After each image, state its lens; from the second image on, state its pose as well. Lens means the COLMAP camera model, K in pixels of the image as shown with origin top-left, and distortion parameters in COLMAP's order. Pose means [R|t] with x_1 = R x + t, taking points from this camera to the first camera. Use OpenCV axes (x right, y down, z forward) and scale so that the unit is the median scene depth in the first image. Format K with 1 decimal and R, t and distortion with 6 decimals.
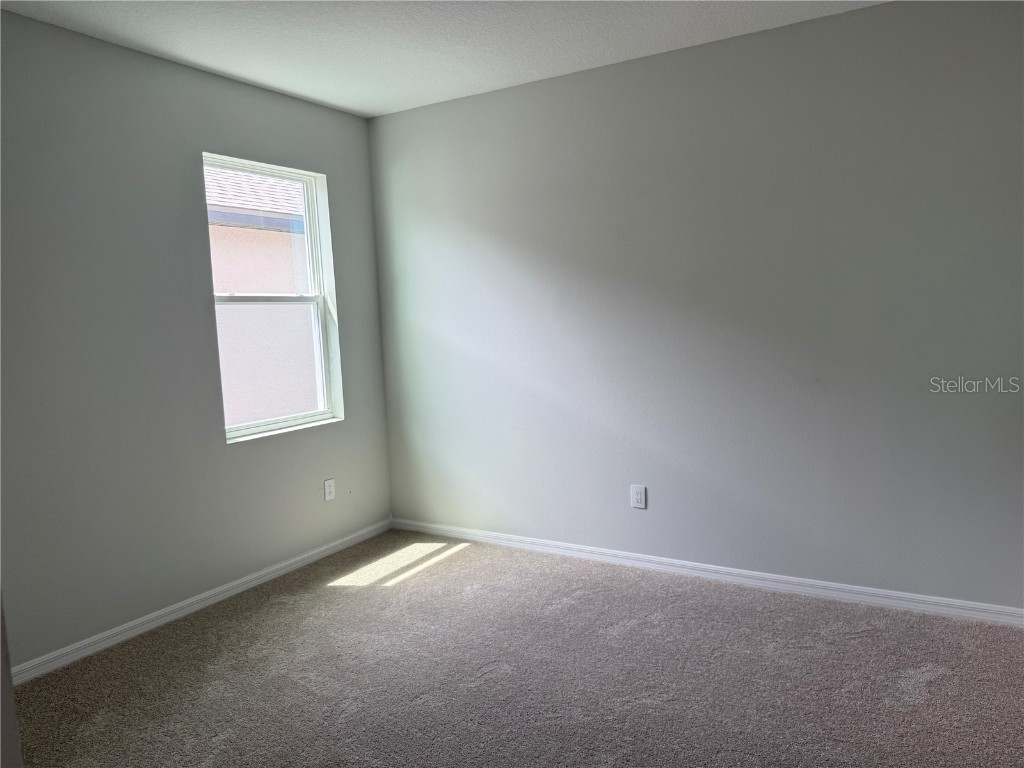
lens RADIAL K [[770.7, 0, 512.0], [0, 770.7, 384.0], [0, 0, 1]] dist [0.145790, -0.000372]
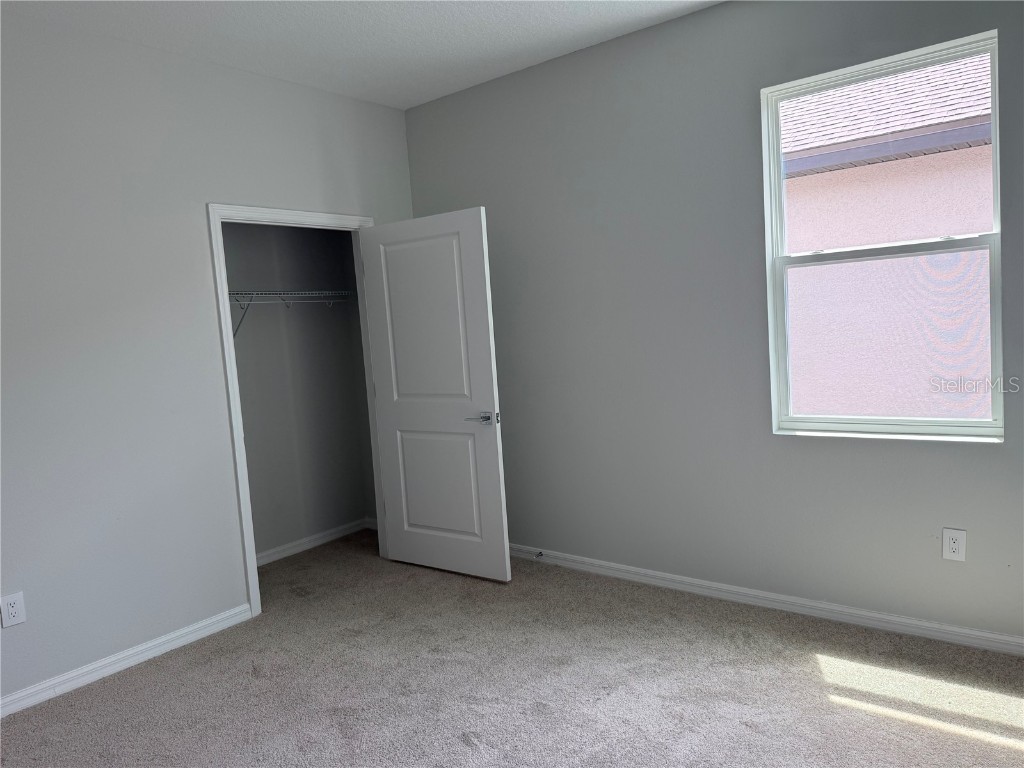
lens RADIAL K [[770.7, 0, 512.0], [0, 770.7, 384.0], [0, 0, 1]] dist [0.145790, -0.000372]
pose [[-0.094246, 0.140550, -0.985578, 0.476642], [-0.019175, 0.989544, 0.142949, -0.090025], [0.995364, 0.032371, -0.090566, 0.763184]]
